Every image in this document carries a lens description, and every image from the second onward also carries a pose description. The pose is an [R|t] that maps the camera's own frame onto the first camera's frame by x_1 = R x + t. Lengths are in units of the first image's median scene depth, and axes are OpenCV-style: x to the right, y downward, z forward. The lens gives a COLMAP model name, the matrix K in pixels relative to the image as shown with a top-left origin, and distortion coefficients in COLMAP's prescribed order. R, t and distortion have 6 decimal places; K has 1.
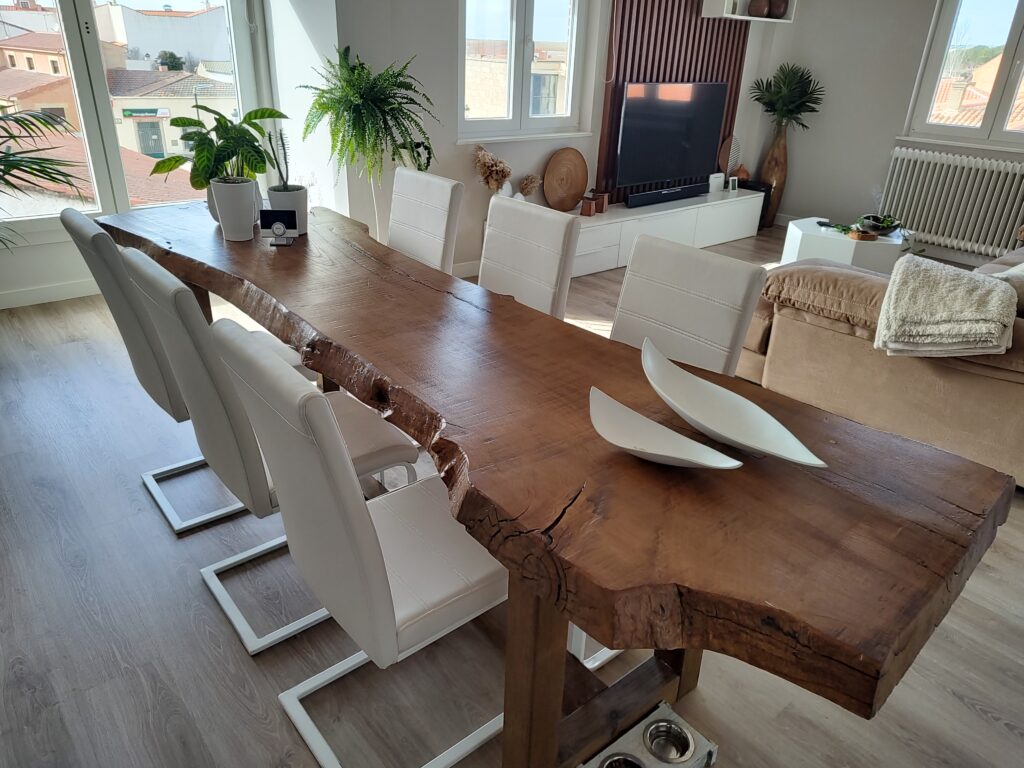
lens RADIAL K [[707.0, 0, 514.9], [0, 707.0, 381.9], [0, 0, 1]] dist [0.057456, -0.062590]
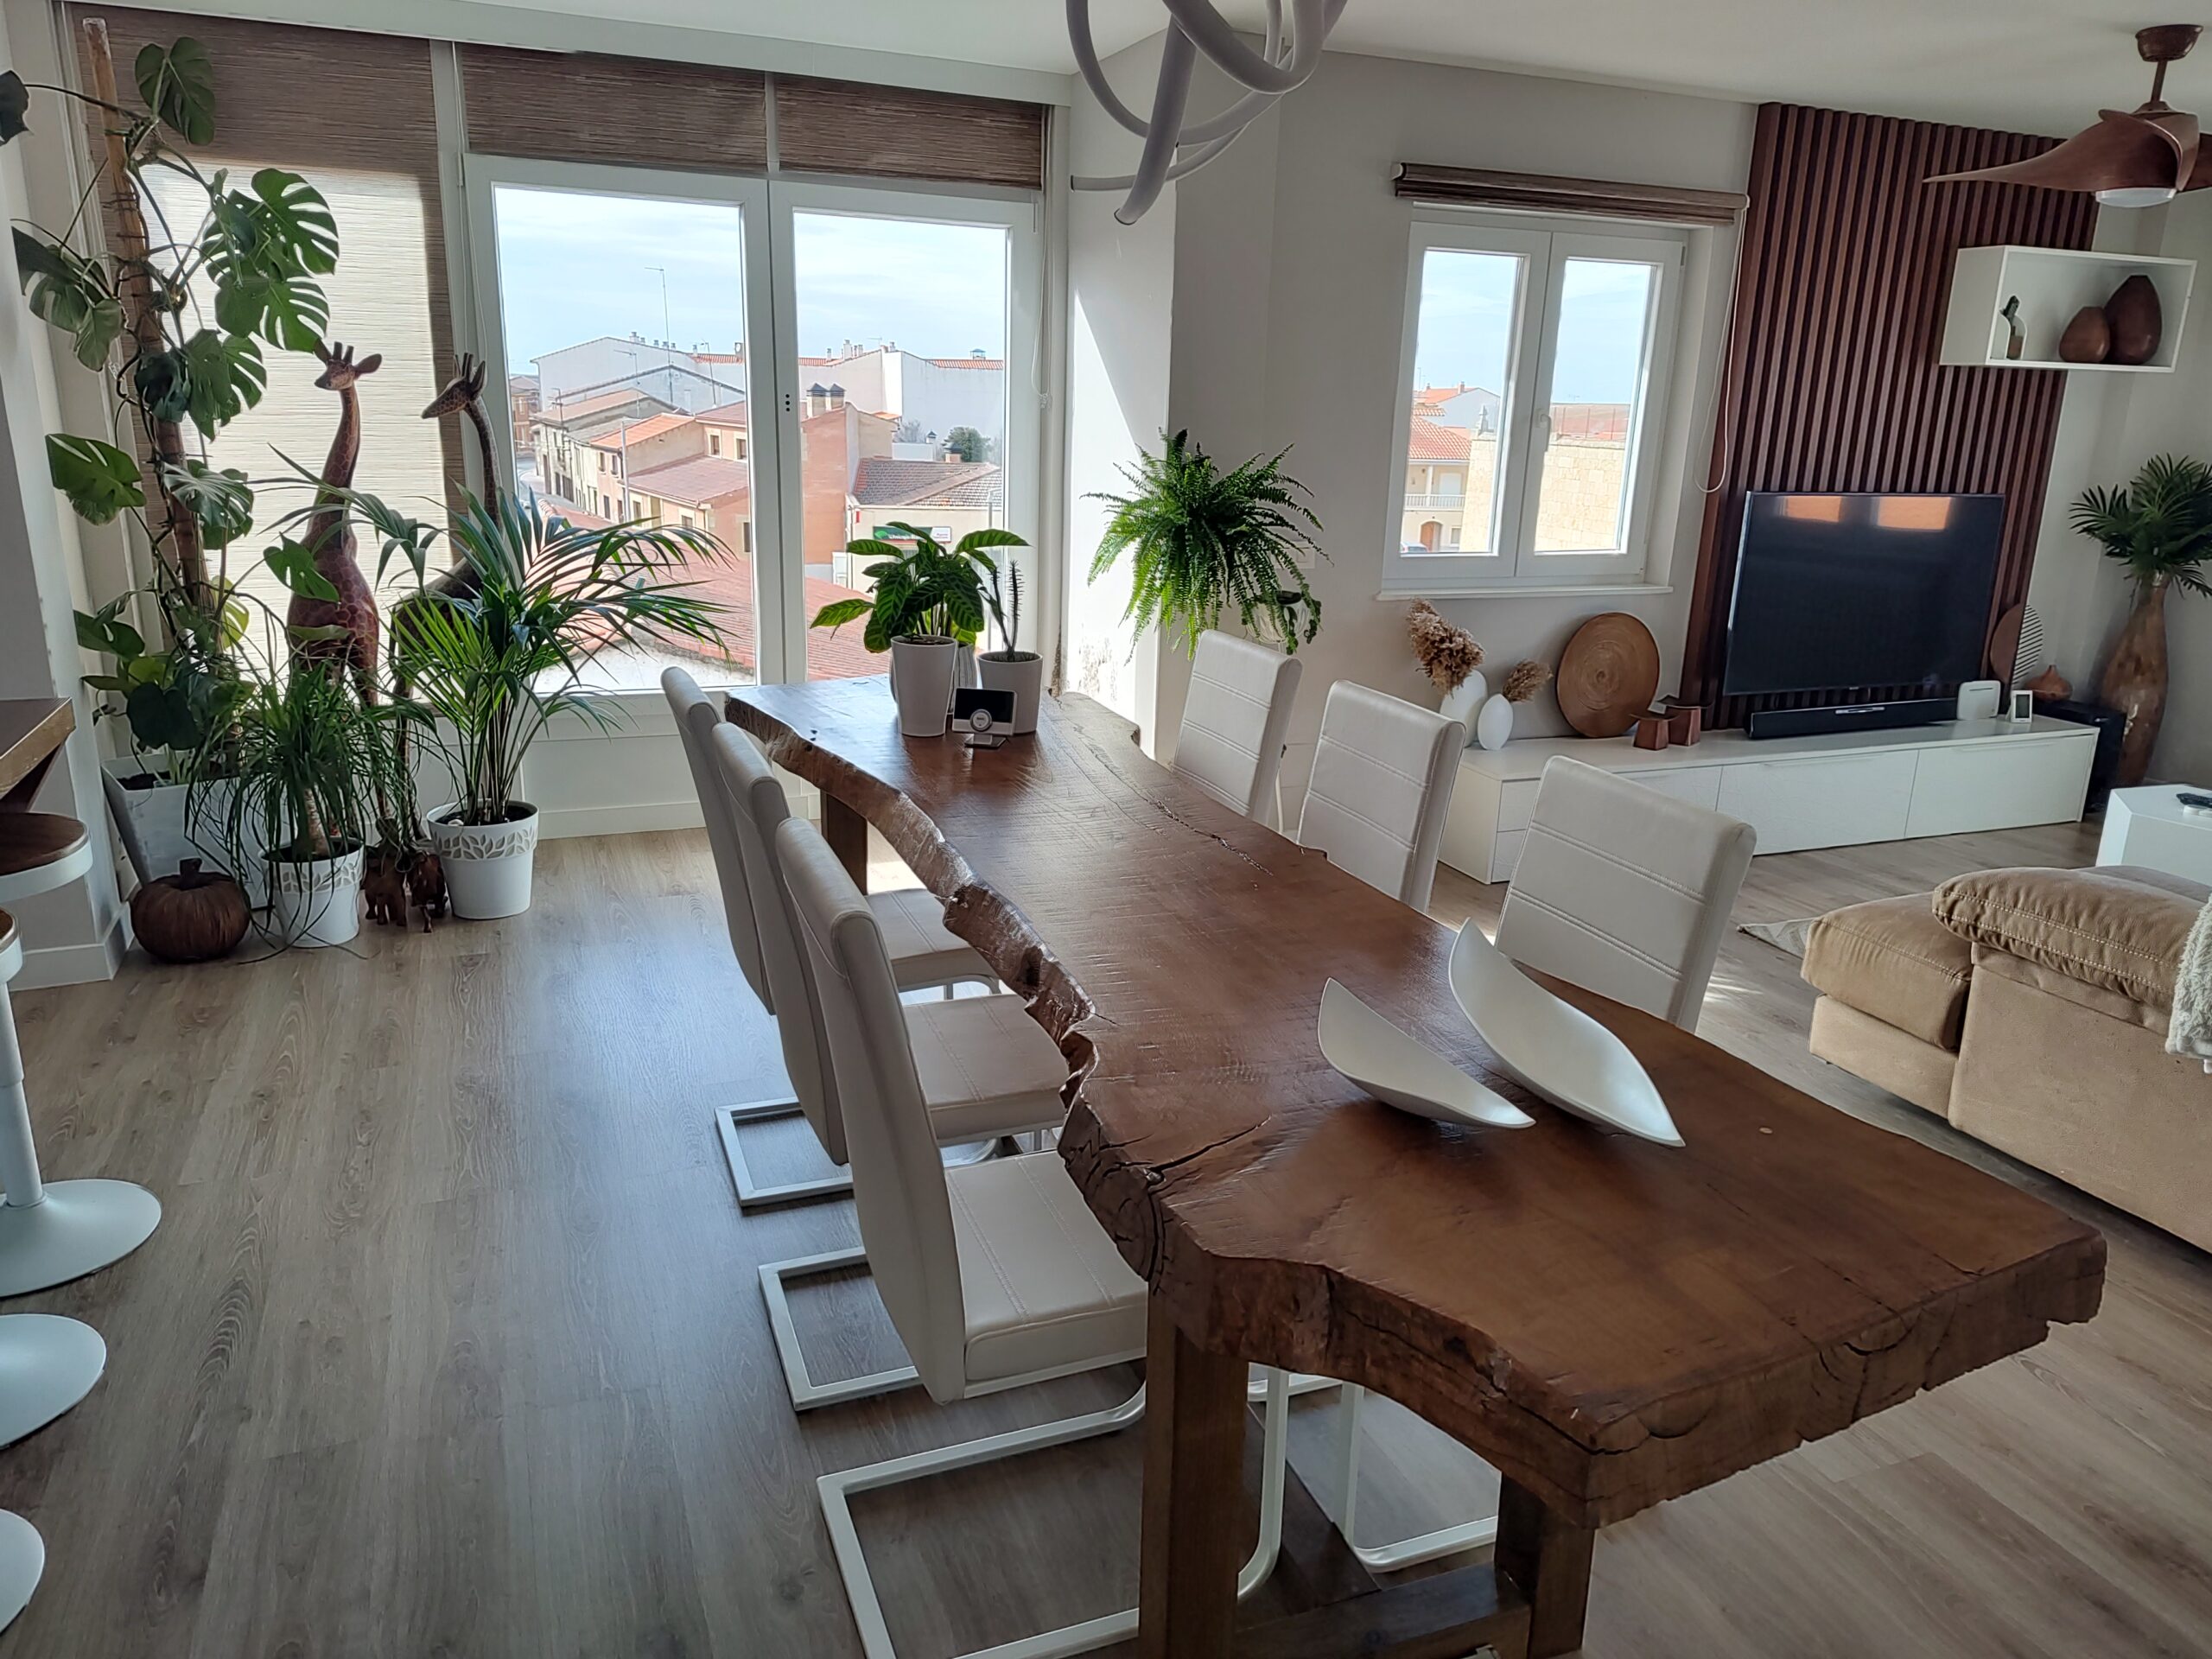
lens RADIAL K [[1496.8, 0, 1125.9], [0, 1496.8, 831.1], [0, 0, 1]] dist [0.076441, -0.100633]
pose [[0.951984, 0.078667, -0.295870, 0.127020], [-0.128140, 0.980083, -0.151714, 0.040585], [0.278042, 0.182342, 0.943103, -0.105751]]
